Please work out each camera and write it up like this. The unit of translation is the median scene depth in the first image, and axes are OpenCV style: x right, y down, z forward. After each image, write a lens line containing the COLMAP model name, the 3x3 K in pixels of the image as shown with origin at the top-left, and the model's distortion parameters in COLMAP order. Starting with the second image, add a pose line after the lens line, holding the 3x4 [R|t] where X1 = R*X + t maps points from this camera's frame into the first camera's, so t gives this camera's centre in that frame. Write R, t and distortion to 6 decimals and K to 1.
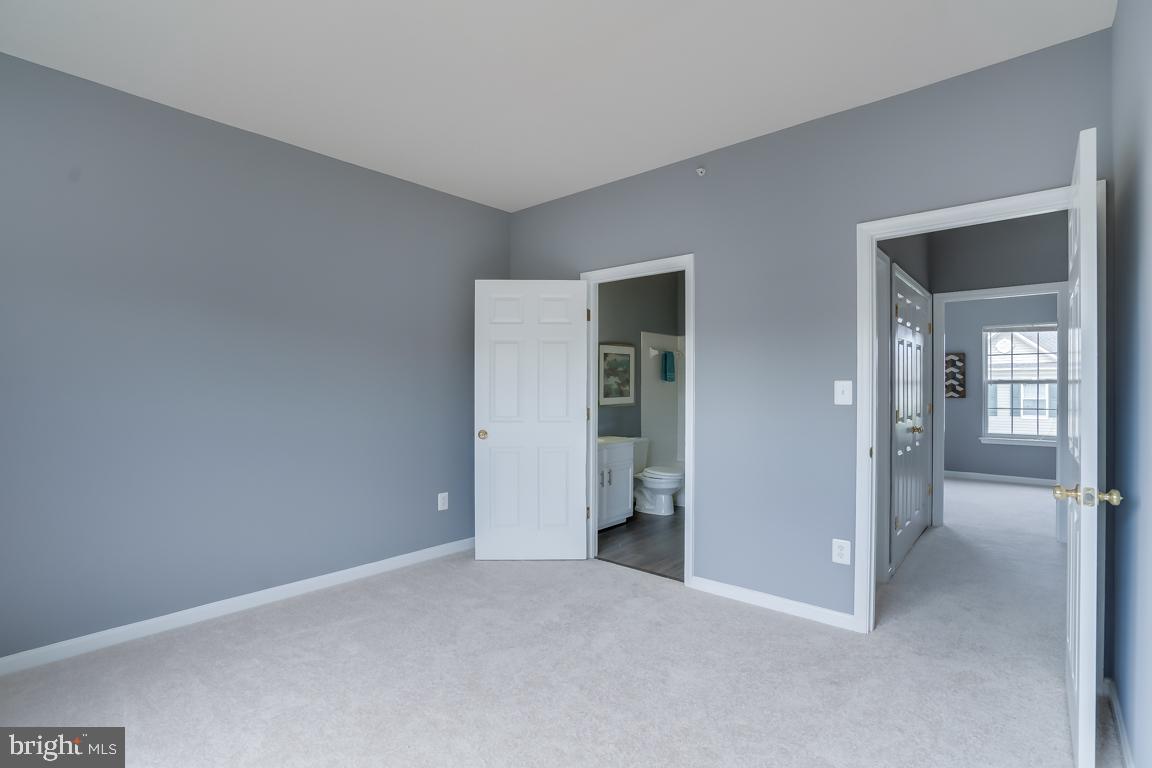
lens RADIAL K [[550.8, 0, 577.7], [0, 550.8, 390.0], [0, 0, 1]] dist [-0.002270, -0.000012]
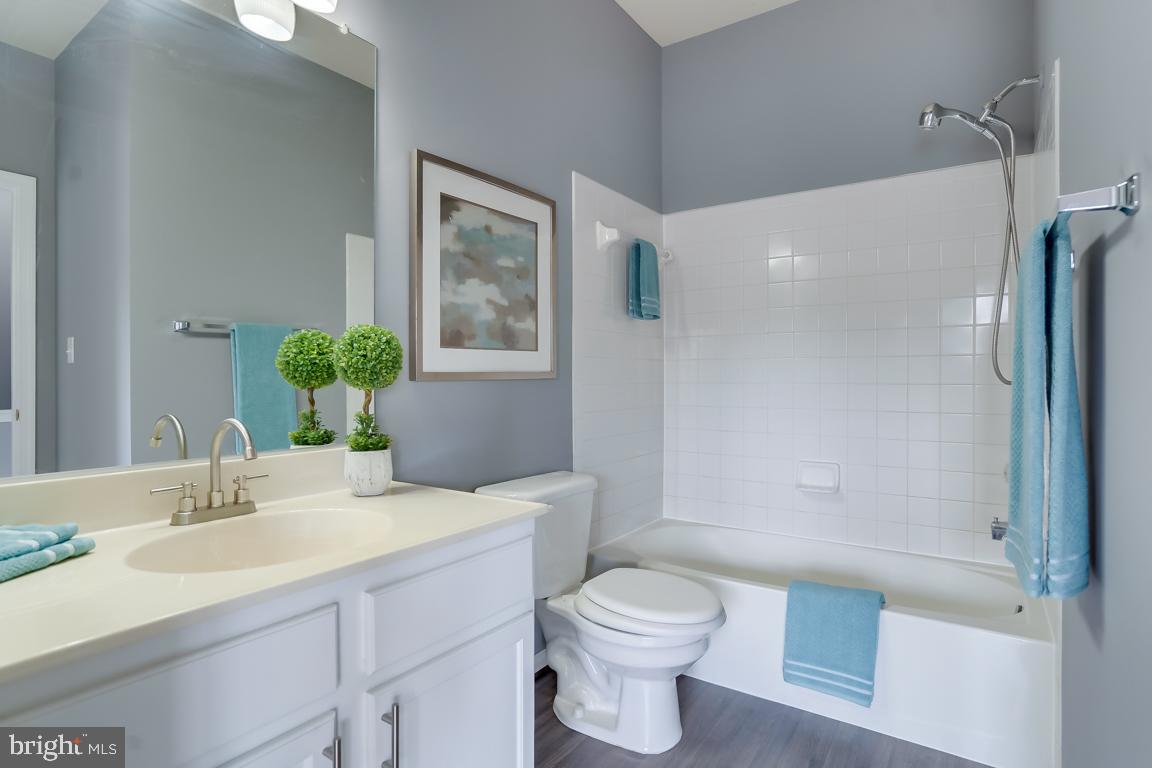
lens RADIAL K [[601.2, 0, 576.0], [0, 601.2, 384.0], [0, 0, 1]] dist [0.000812, 0.000252]
pose [[0.994427, -0.004462, 0.105334, 0.080760], [0.004075, 0.999984, 0.003883, 0.030880], [-0.105350, -0.003432, 0.994429, 0.649412]]
